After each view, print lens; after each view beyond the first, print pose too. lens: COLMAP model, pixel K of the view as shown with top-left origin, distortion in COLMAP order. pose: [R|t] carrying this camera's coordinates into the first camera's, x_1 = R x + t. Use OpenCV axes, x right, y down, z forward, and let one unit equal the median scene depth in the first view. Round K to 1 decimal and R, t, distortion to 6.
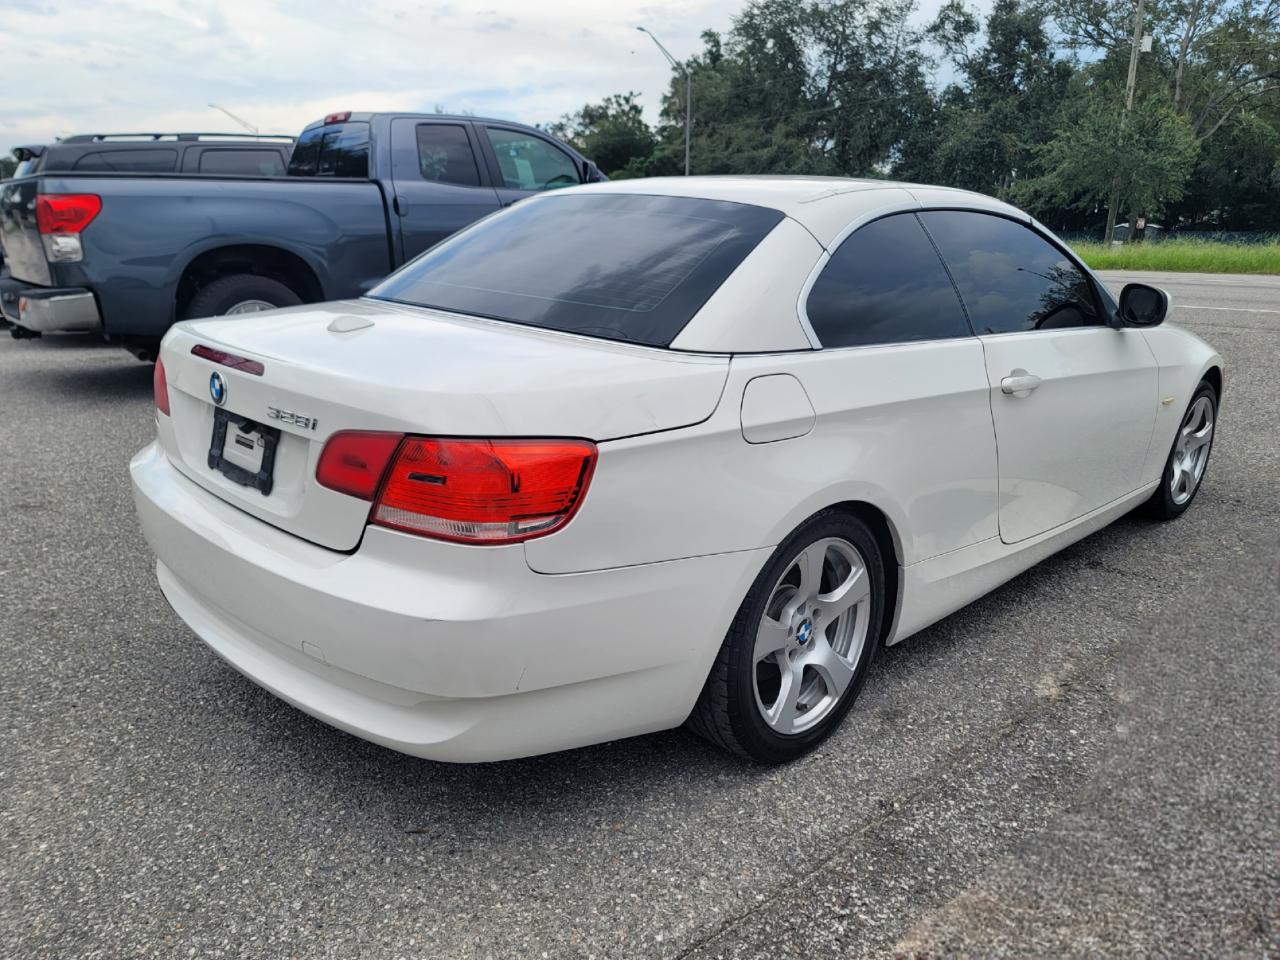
lens RADIAL K [[951.9, 0, 658.7], [0, 951.9, 481.0], [0, 0, 1]] dist [0.086793, -0.089490]
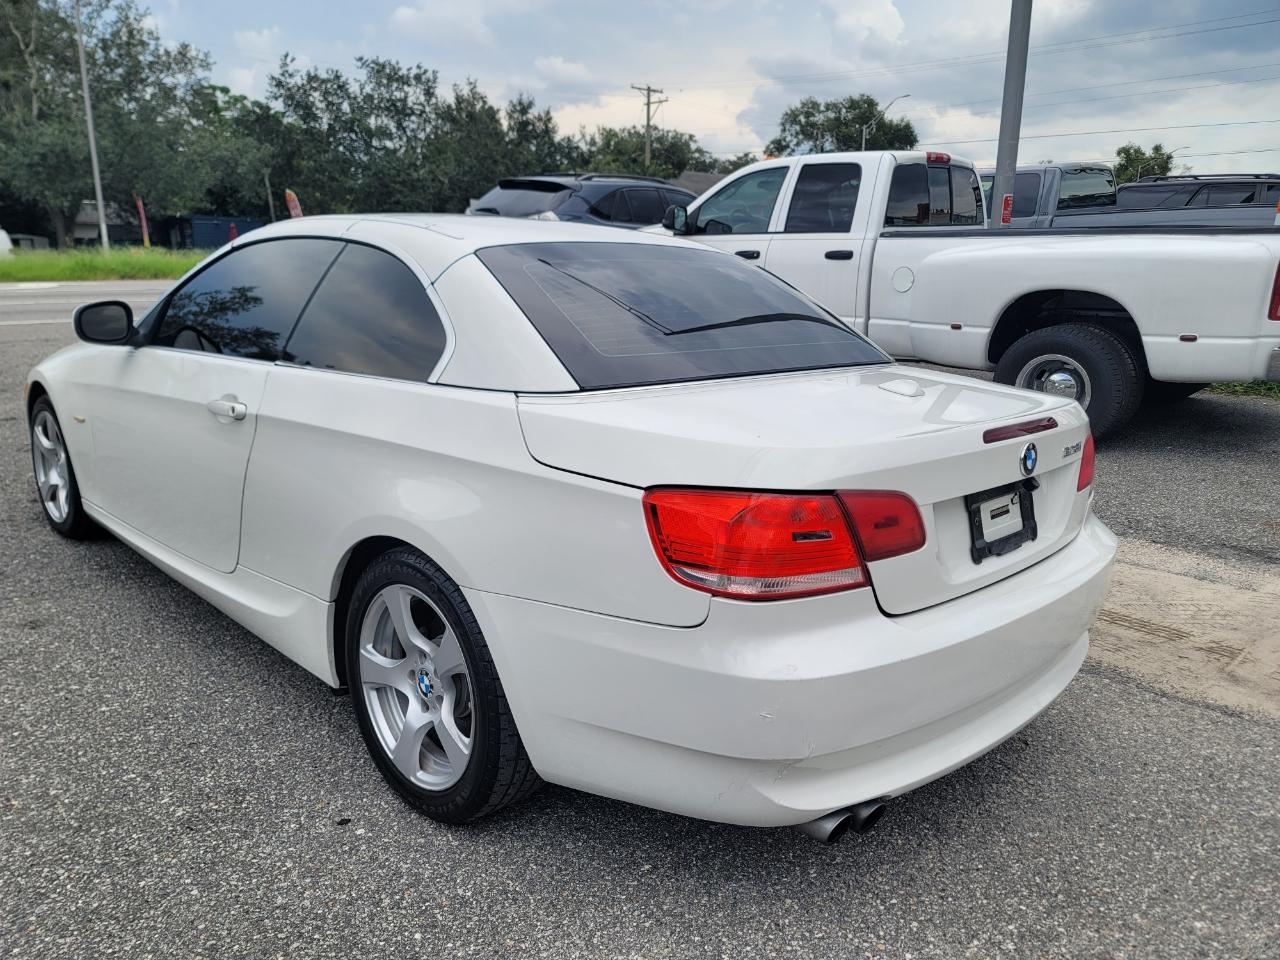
lens RADIAL K [[953.5, 0, 640.0], [0, 953.5, 480.0], [0, 0, 1]] dist [0.099168, -0.114545]
pose [[0.013455, -0.247430, 0.968812, -0.886494], [0.239999, 0.941376, 0.237090, -0.253627], [-0.970680, 0.229324, 0.072050, 0.810811]]
